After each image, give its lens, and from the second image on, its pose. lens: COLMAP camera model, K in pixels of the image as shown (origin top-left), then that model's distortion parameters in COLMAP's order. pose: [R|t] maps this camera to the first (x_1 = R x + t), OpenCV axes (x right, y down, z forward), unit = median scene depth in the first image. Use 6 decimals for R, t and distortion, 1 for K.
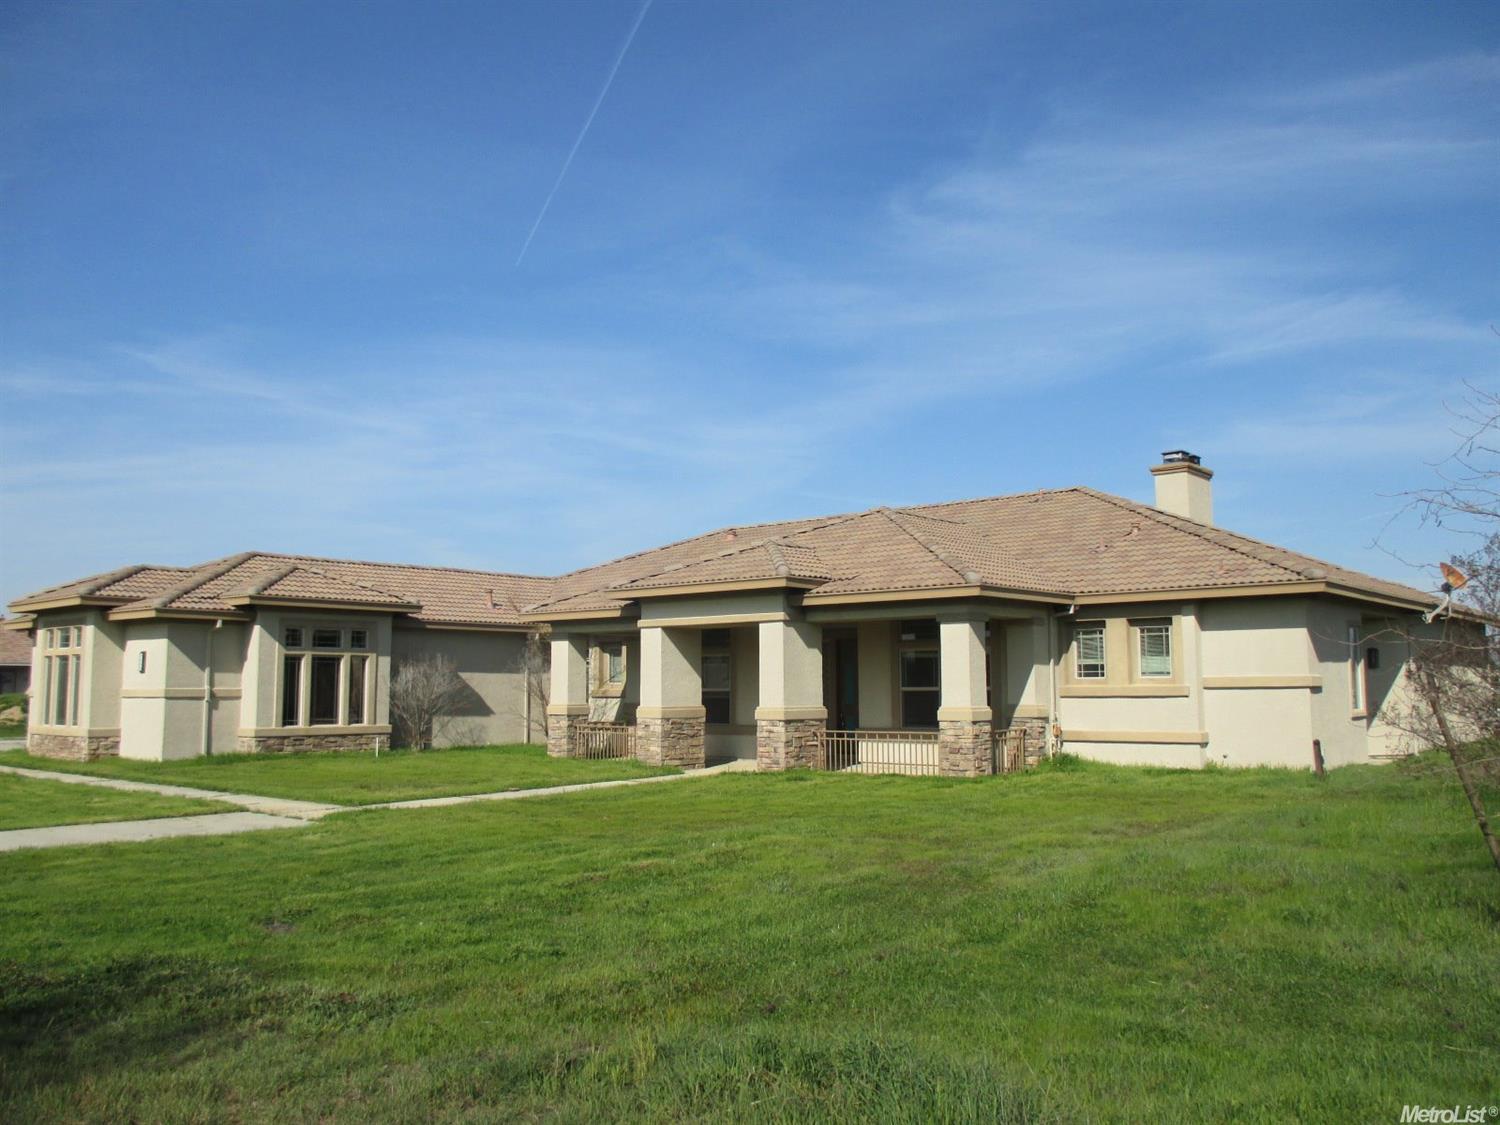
lens RADIAL K [[1160.0, 0, 796.7], [0, 1160.0, 561.7], [0, 0, 1]] dist [-0.012193, 0.003291]
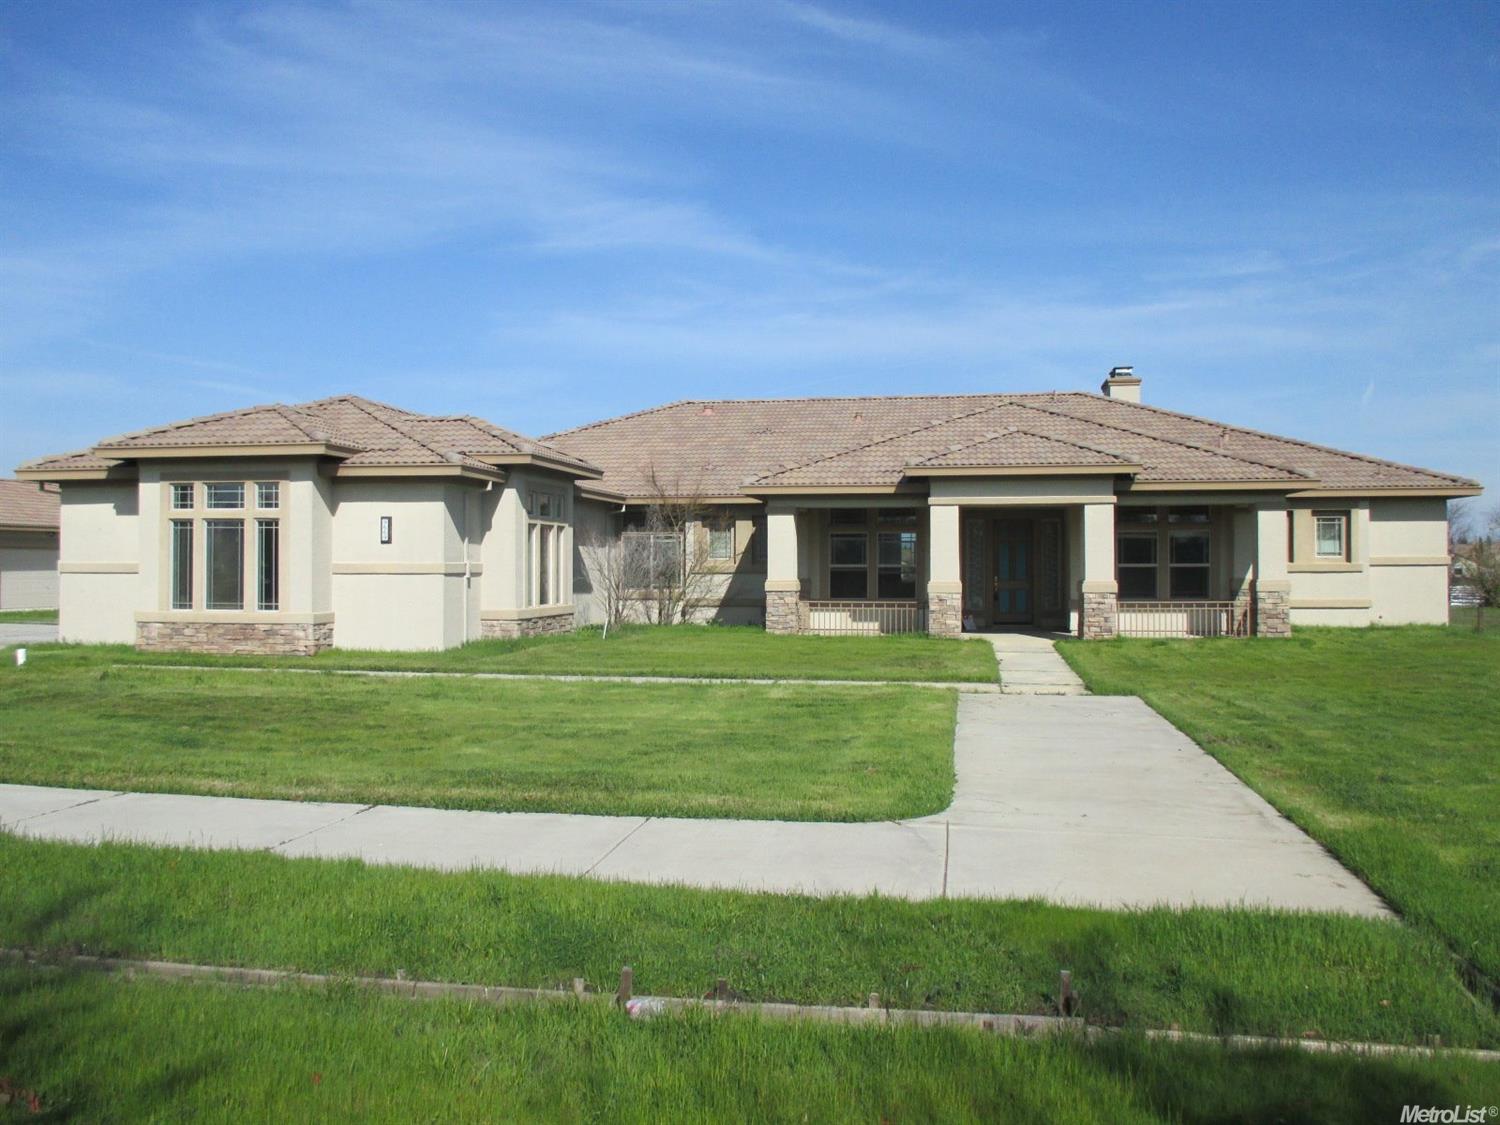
lens RADIAL K [[1160.0, 0, 796.7], [0, 1160.0, 561.7], [0, 0, 1]] dist [-0.012193, 0.003291]
pose [[0.870306, 0.004887, 0.492487, -0.717833], [-0.055735, 0.994505, 0.088625, 0.021868], [-0.489347, -0.104580, 0.865796, 0.163397]]
